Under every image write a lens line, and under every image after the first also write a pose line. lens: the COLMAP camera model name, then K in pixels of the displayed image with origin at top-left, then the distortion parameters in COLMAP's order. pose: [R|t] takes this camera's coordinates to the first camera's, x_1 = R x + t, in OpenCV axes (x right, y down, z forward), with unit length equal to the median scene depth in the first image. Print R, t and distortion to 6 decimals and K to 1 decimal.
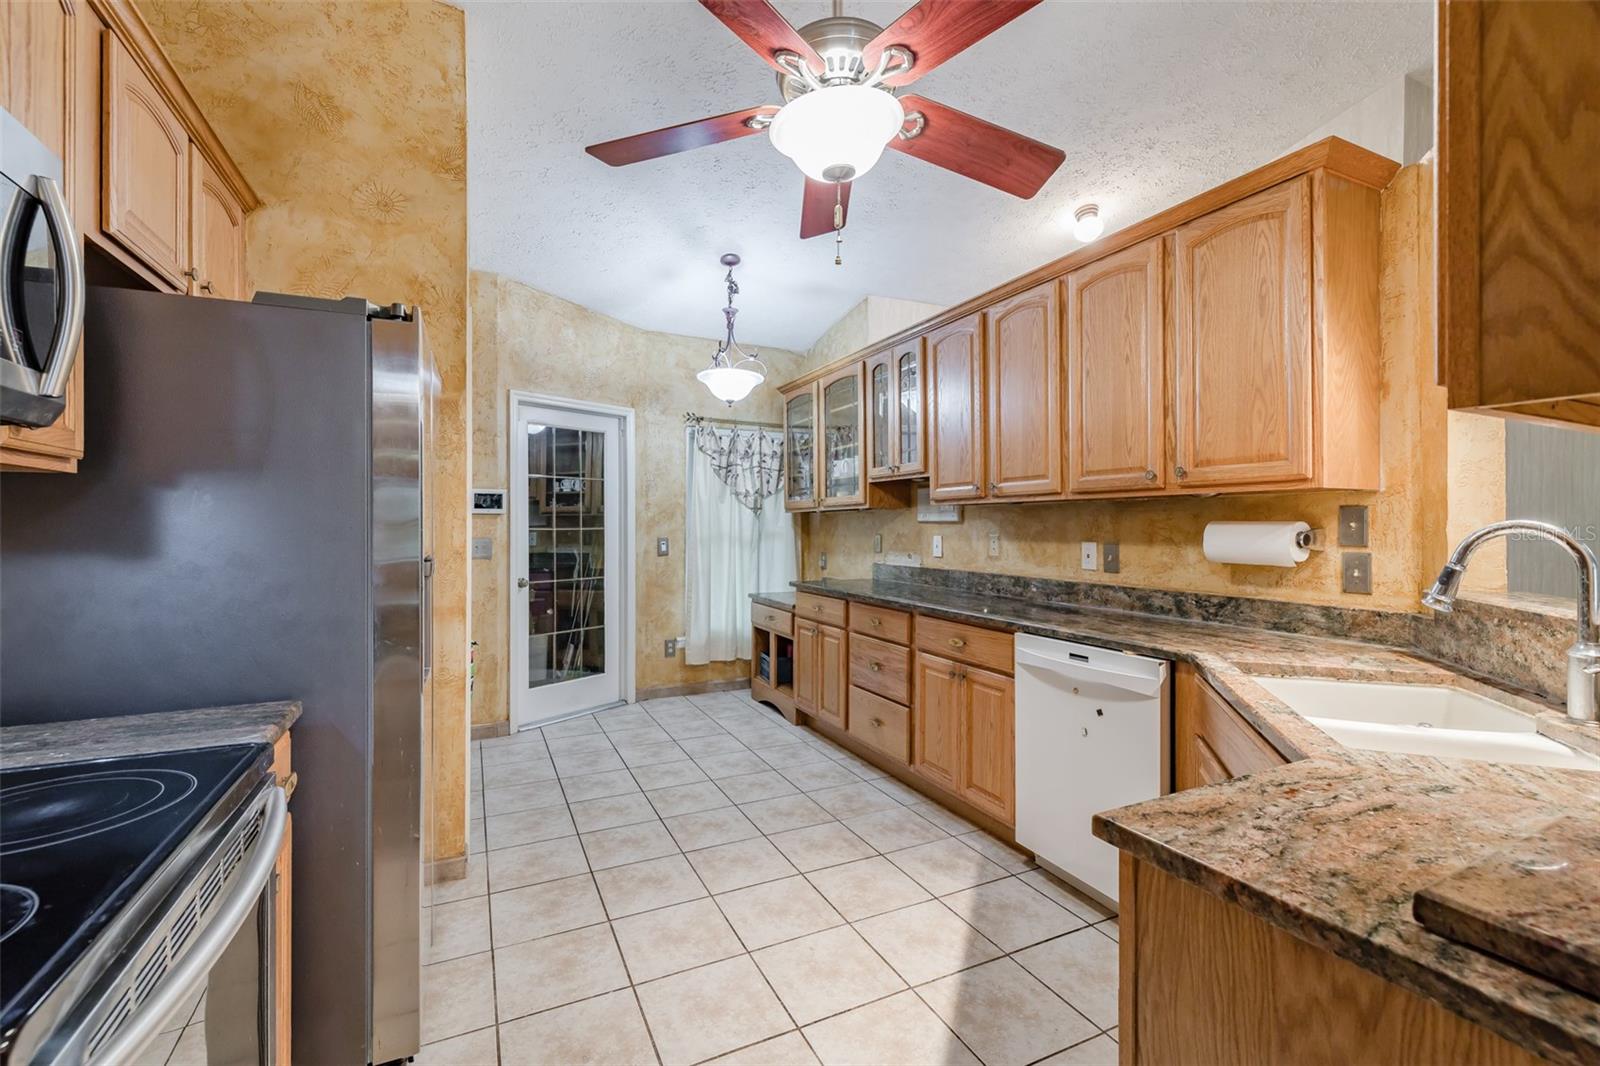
lens RADIAL K [[689.2, 0, 783.4], [0, 689.2, 524.7], [0, 0, 1]] dist [0.003872, -0.000368]
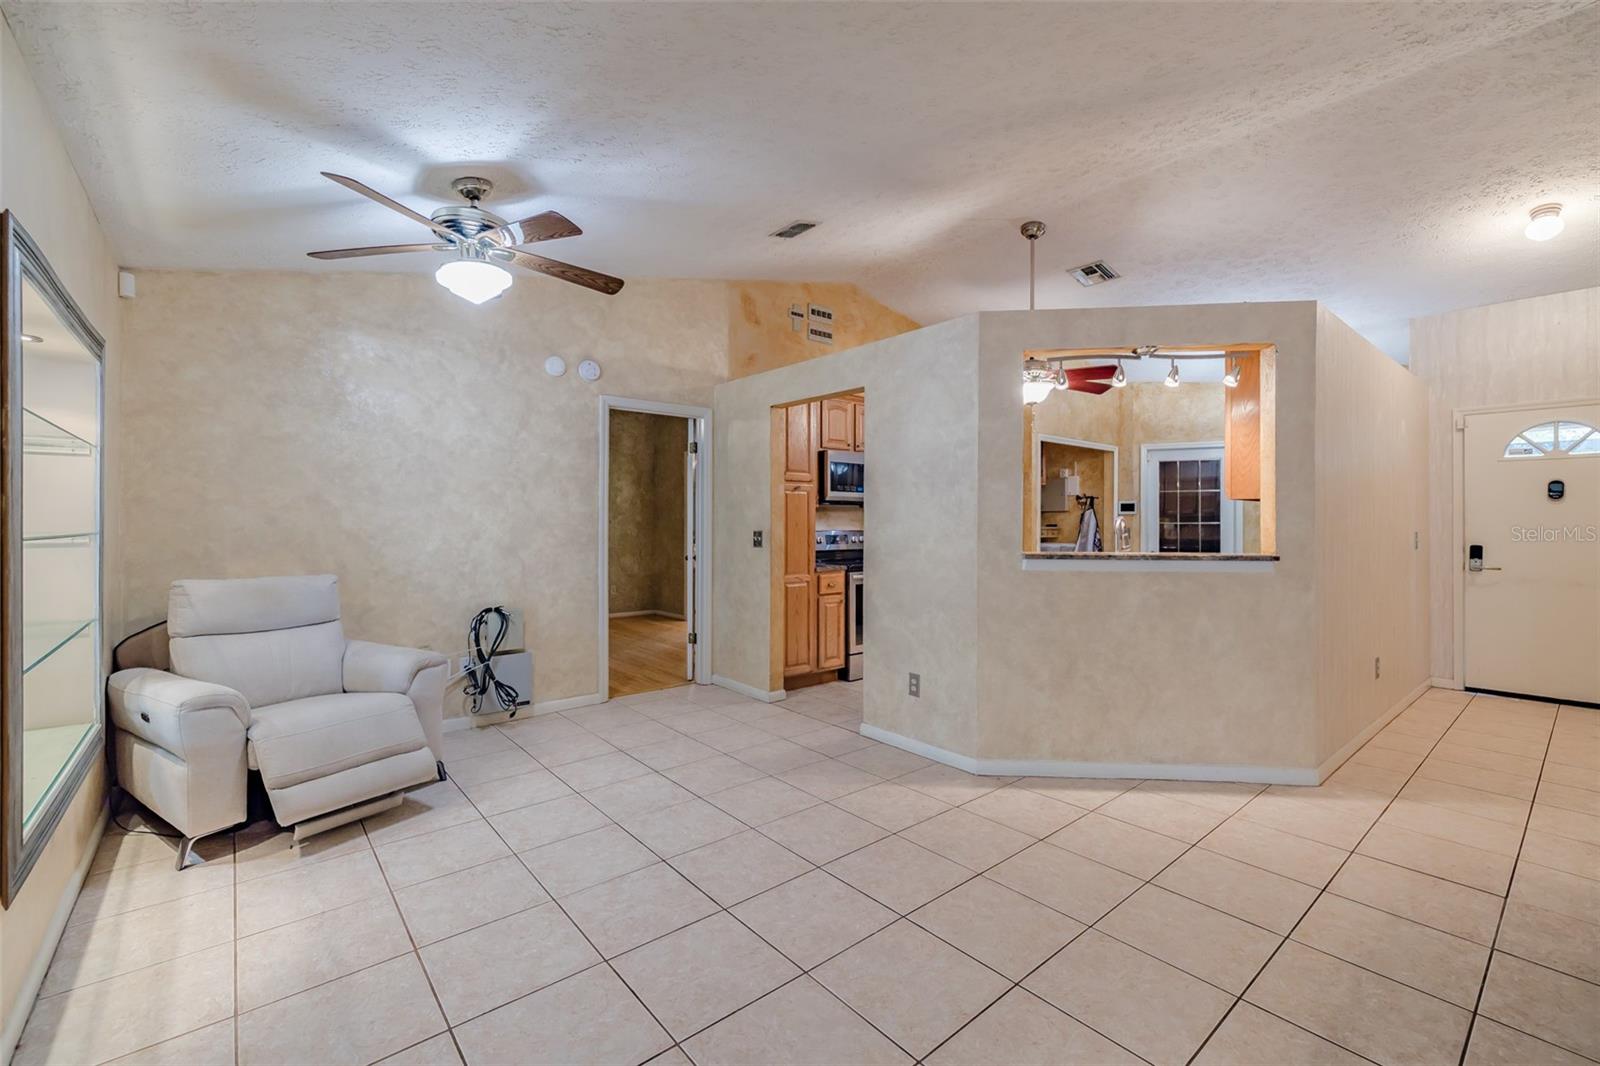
lens RADIAL K [[689.2, 0, 799.0], [0, 689.2, 520.5], [0, 0, 1]] dist [0.003872, -0.000368]
pose [[0.267261, -0.001229, -0.963623, 1.091462], [-0.005162, 0.999983, -0.002707, 0.009817], [0.963610, 0.005698, 0.267250, -0.329292]]
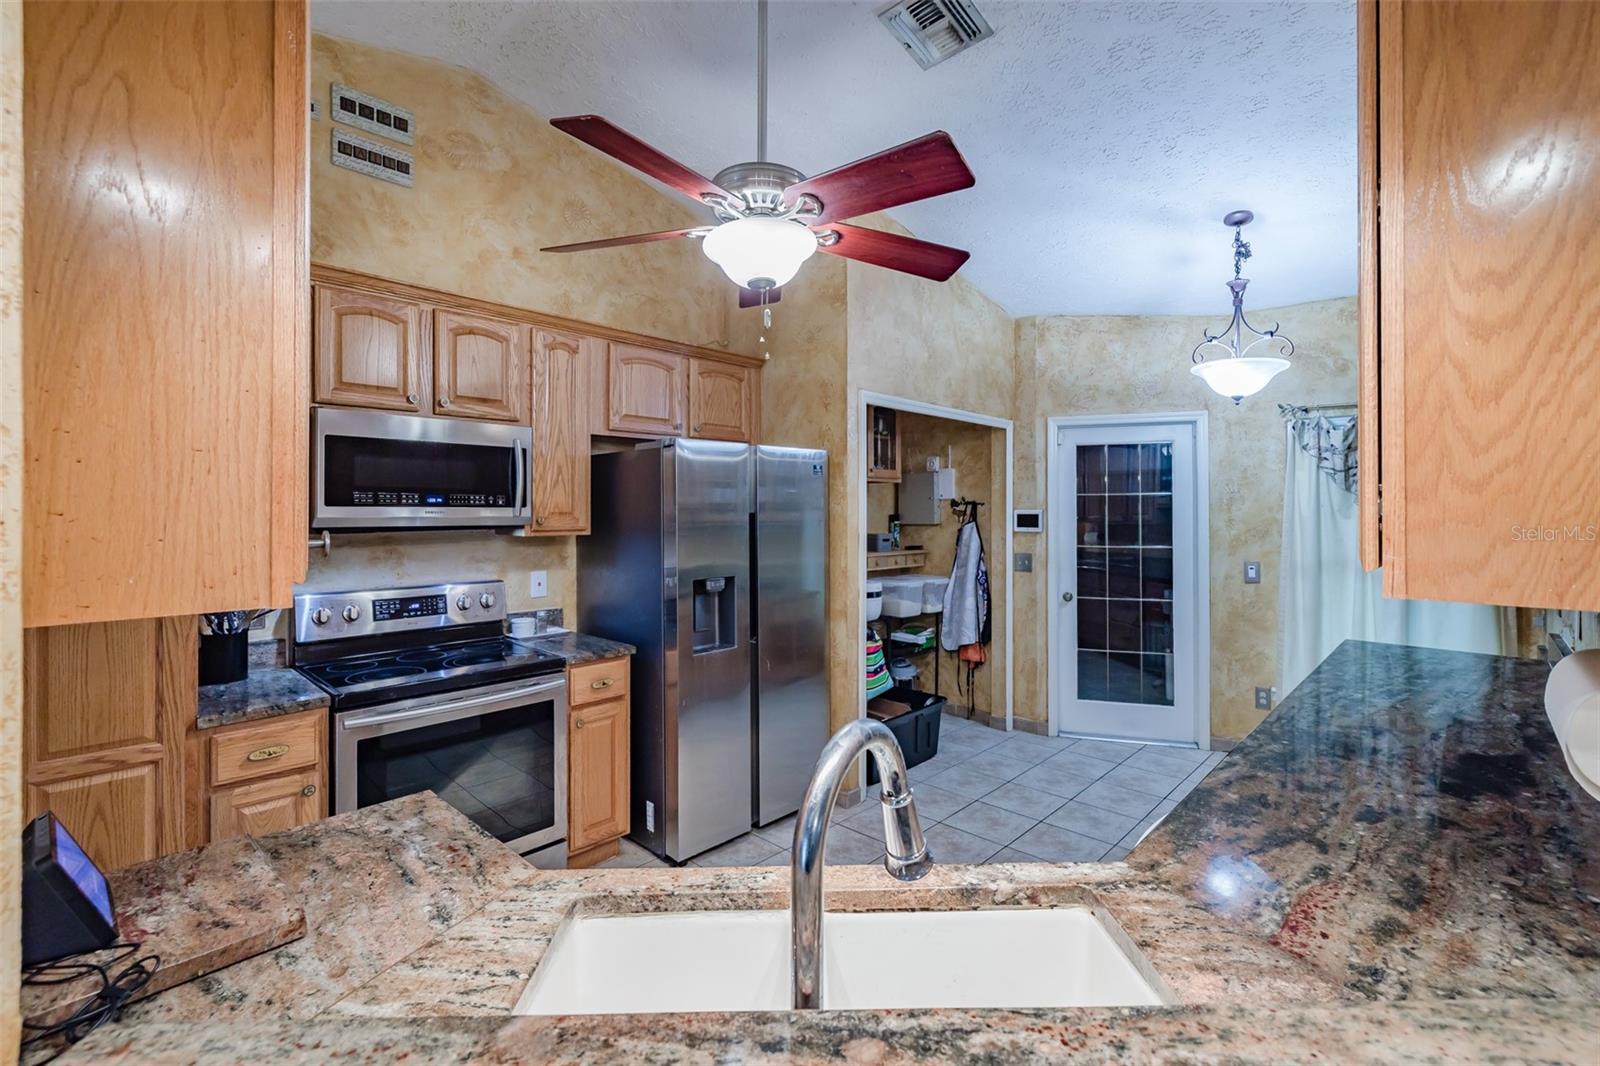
lens RADIAL K [[689.2, 0, 813.5], [0, 689.2, 509.6], [0, 0, 1]] dist [0.003872, -0.000368]
pose [[0.376099, -0.002756, -0.926575, 0.471499], [-0.000241, 0.999995, -0.003073, -0.047856], [0.926579, 0.001379, 0.376097, 0.252128]]
